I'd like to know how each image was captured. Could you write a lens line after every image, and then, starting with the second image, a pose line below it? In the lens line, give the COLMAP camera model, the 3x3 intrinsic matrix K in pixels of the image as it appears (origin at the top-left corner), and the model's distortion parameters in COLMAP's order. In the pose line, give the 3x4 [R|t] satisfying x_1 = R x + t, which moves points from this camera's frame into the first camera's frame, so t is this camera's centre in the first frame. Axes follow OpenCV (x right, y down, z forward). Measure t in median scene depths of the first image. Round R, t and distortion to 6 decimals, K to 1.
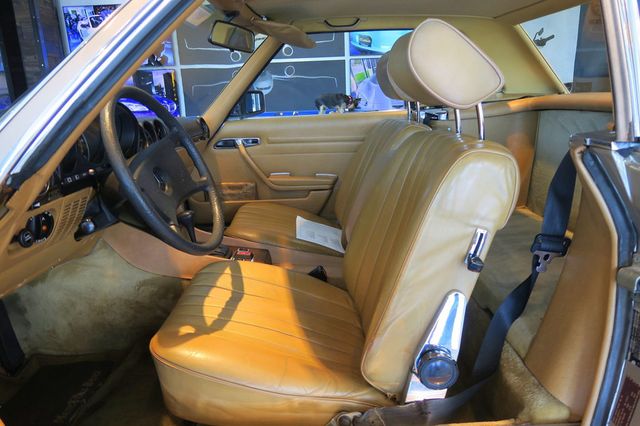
lens RADIAL K [[463.5, 0, 320.0], [0, 463.5, 213.0], [0, 0, 1]] dist [-0.015885, -0.002457]
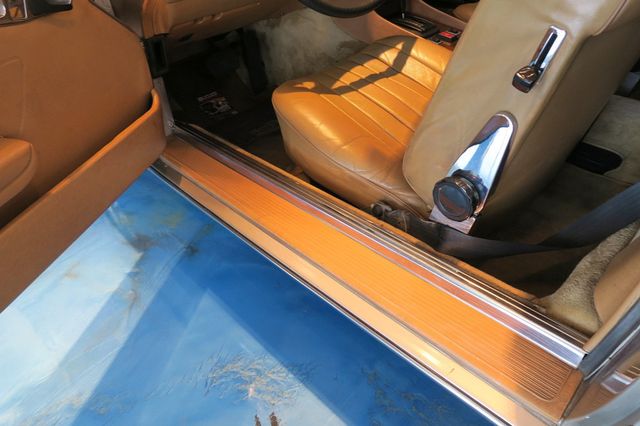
lens RADIAL K [[463.5, 0, 320.0], [0, 463.5, 213.0], [0, 0, 1]] dist [-0.015885, -0.002457]
pose [[0.667617, 0.416762, -0.616926, 0.493763], [-0.117224, 0.877146, 0.465697, 0.001151], [0.735219, -0.238589, 0.634452, 0.220963]]
